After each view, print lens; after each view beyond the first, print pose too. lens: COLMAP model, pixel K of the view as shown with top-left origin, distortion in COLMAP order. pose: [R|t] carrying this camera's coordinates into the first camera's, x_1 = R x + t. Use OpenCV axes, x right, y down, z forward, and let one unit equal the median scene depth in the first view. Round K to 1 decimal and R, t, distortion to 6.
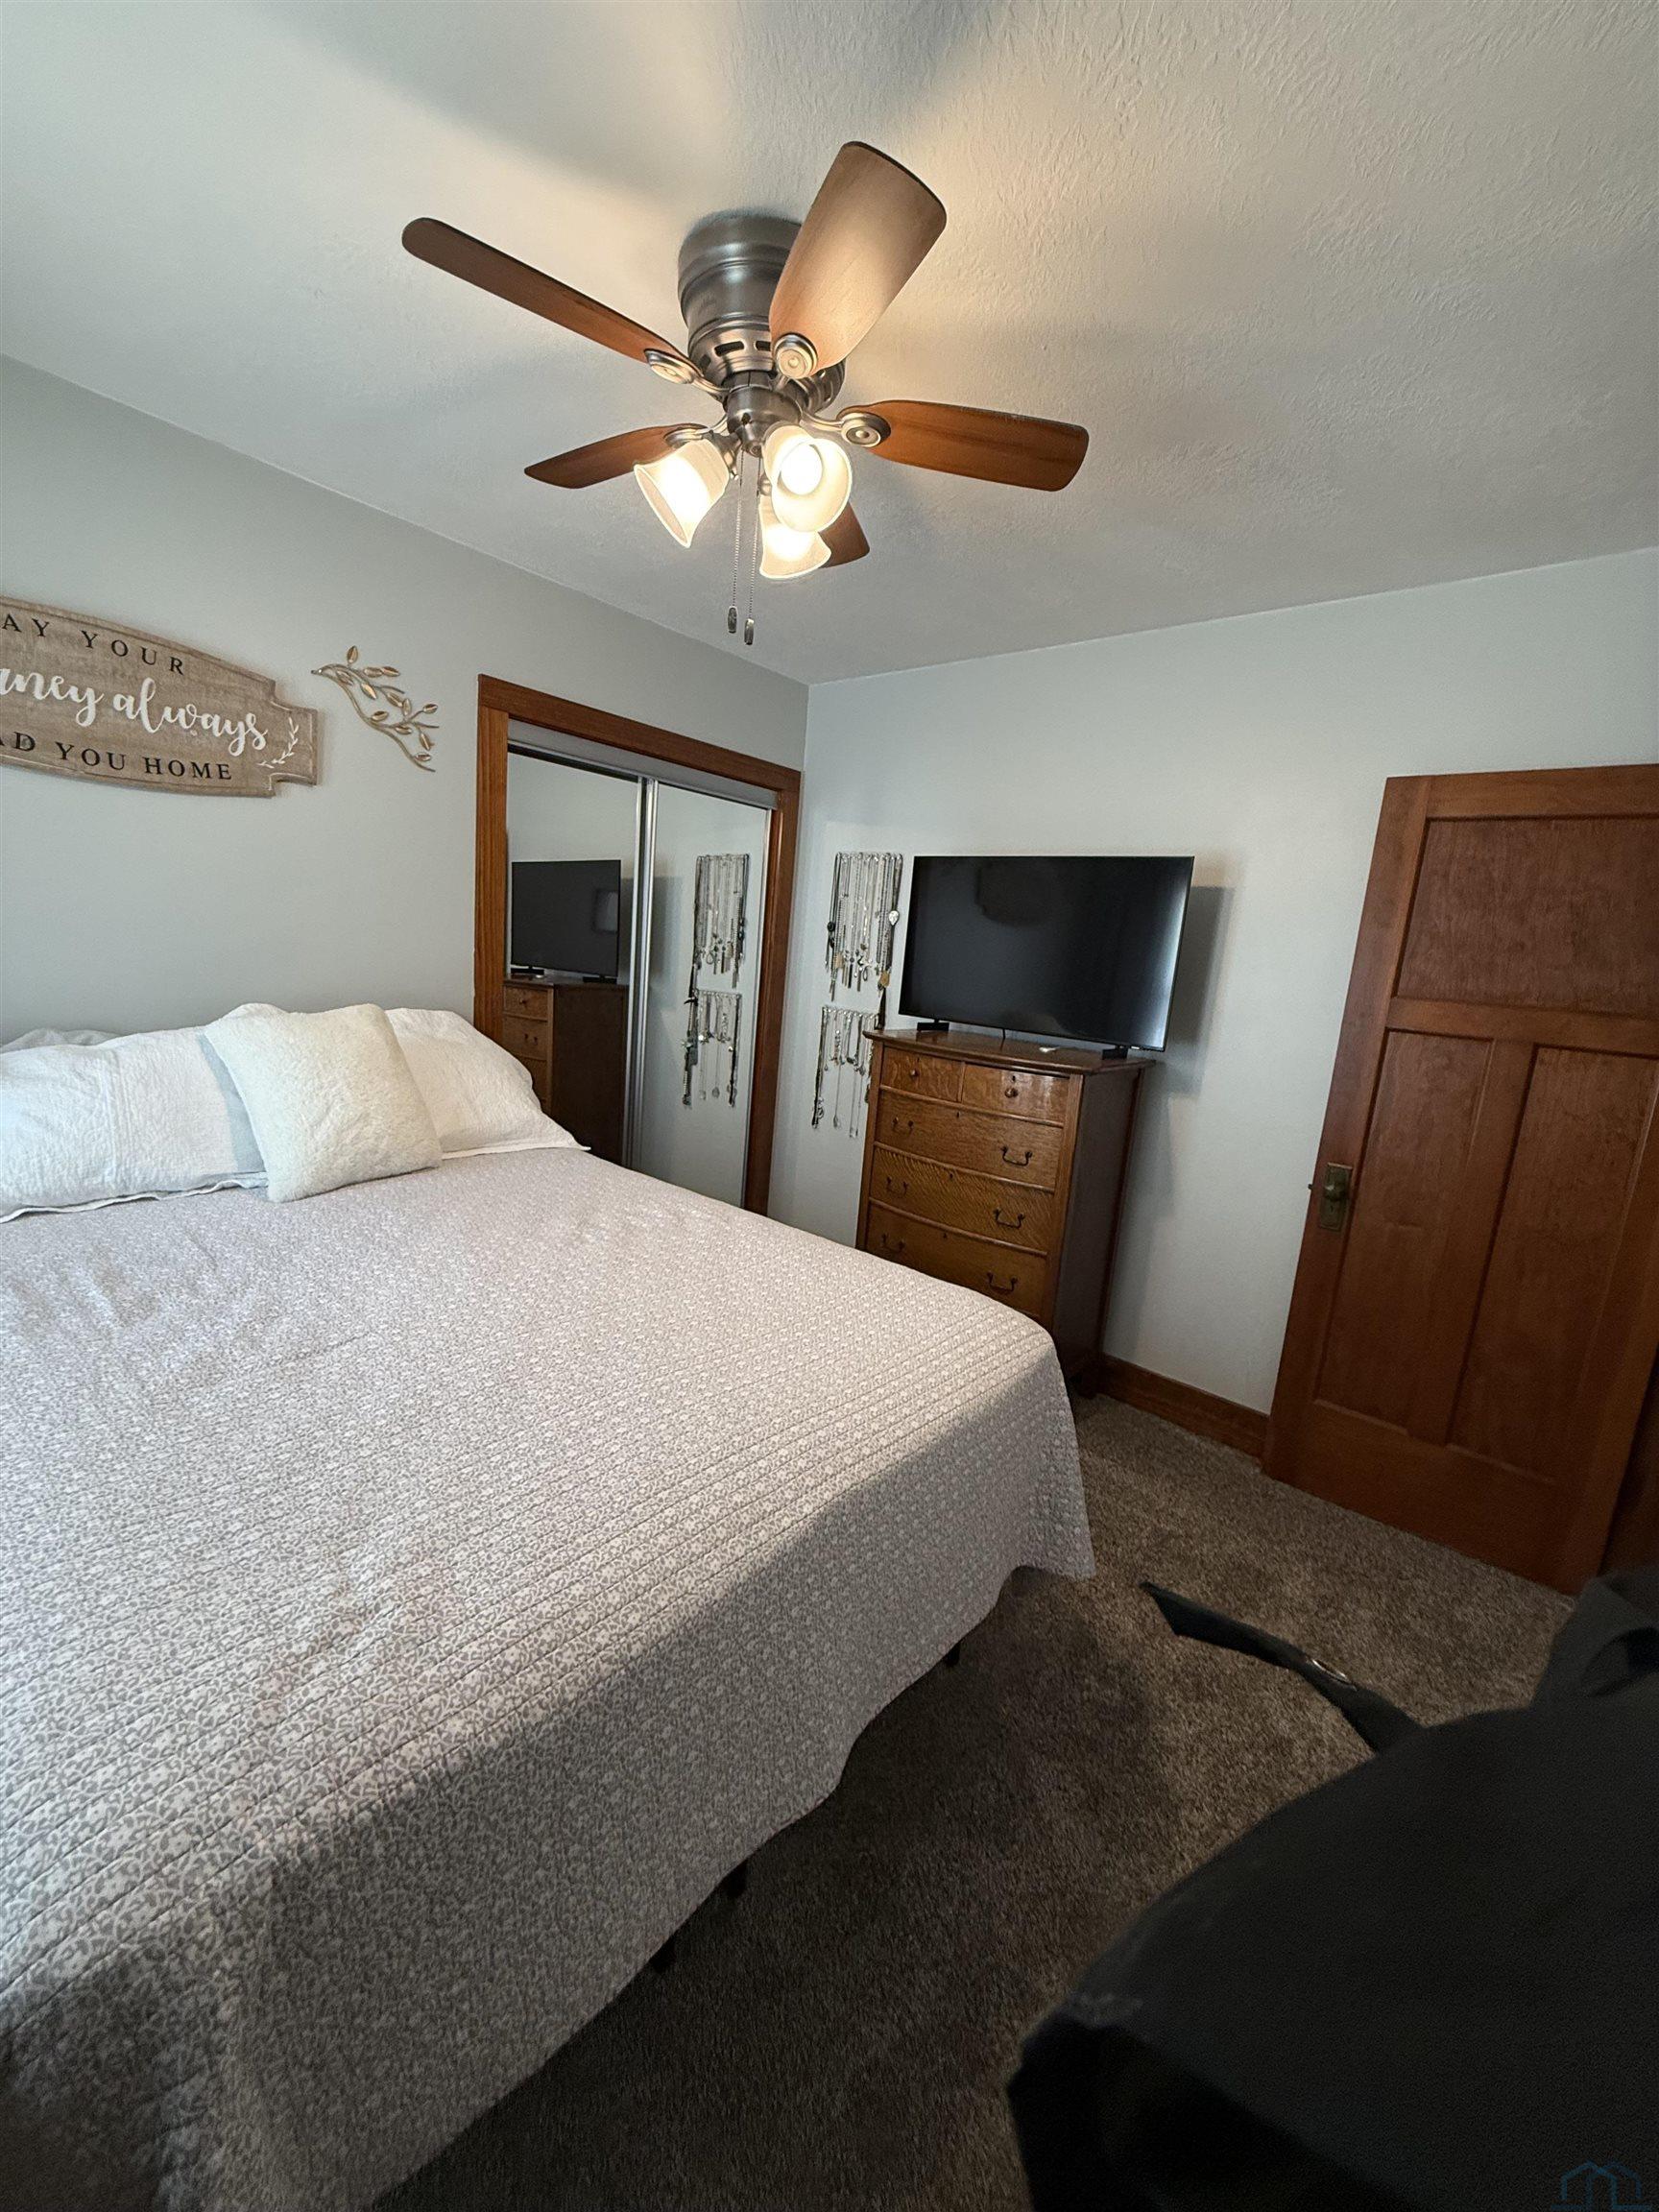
lens RADIAL K [[880.4, 0, 827.6], [0, 880.4, 1102.6], [0, 0, 1]] dist [0.001096, -0.000237]
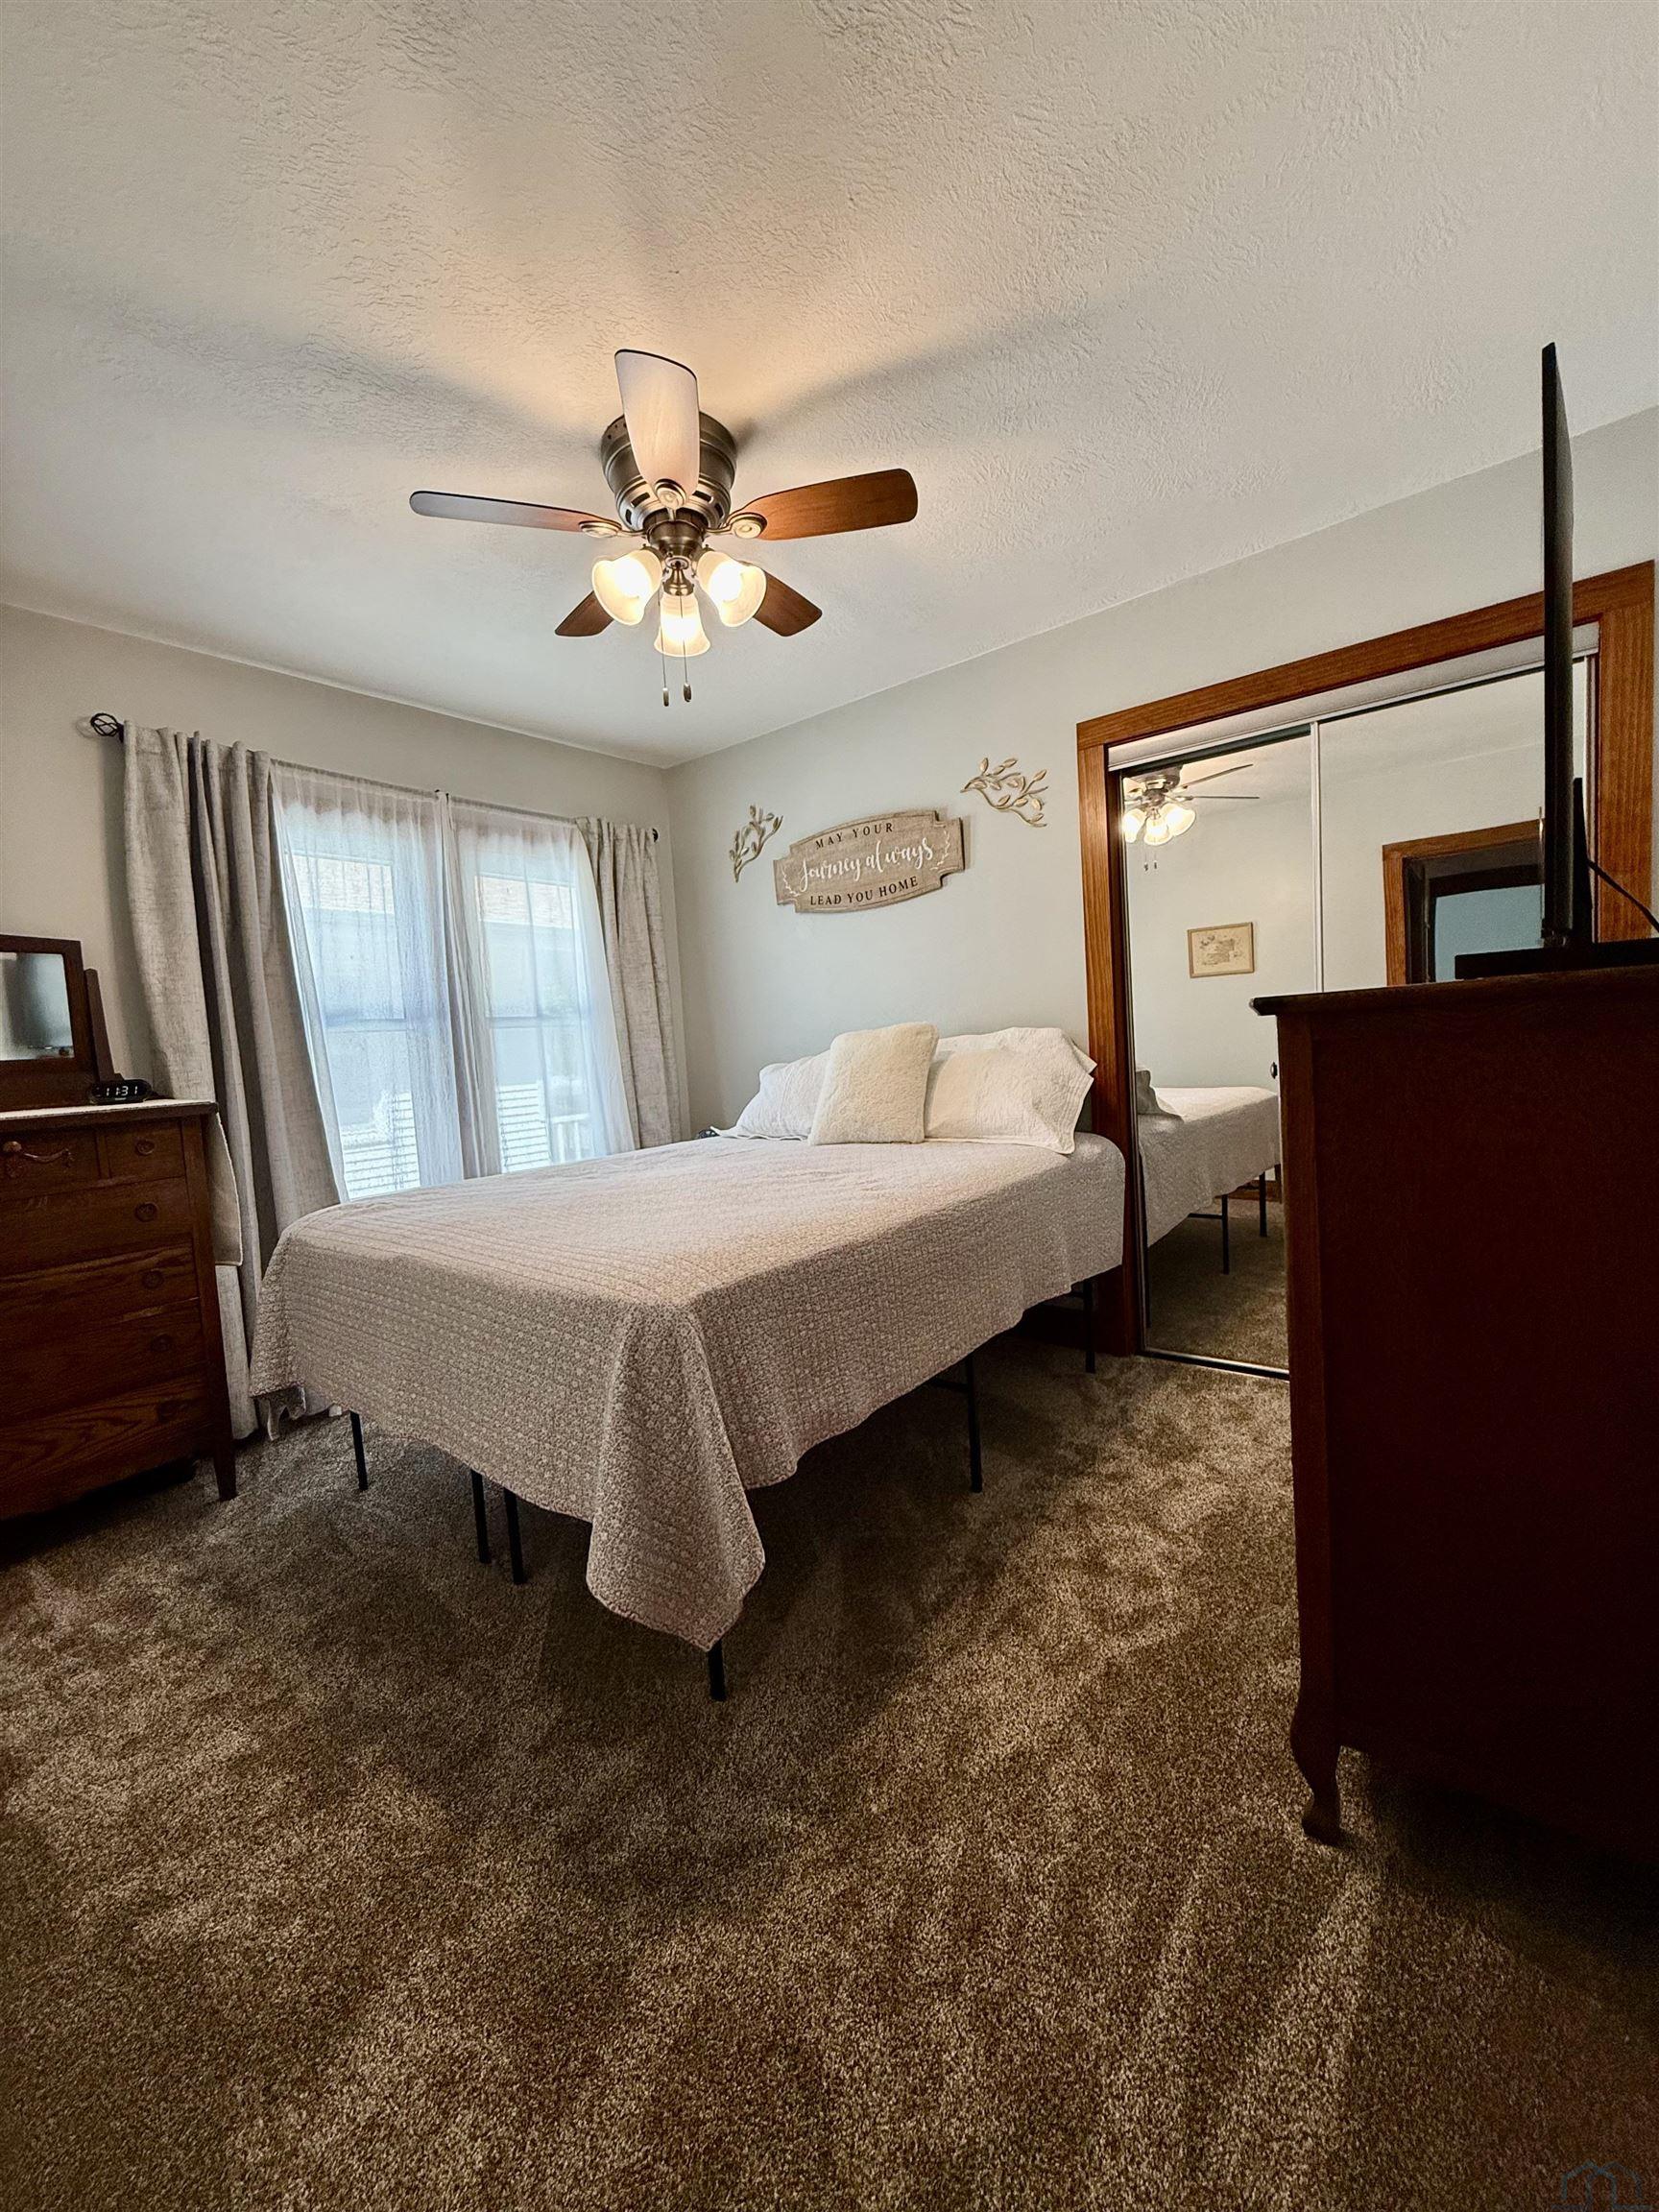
lens RADIAL K [[880.4, 0, 828.0], [0, 880.4, 1110.2], [0, 0, 1]] dist [0.001096, -0.000237]
pose [[0.031811, -0.011249, -0.999431, 0.832992], [-0.111588, 0.993645, -0.014735, 0.059939], [0.993245, 0.111993, 0.030354, 0.840676]]
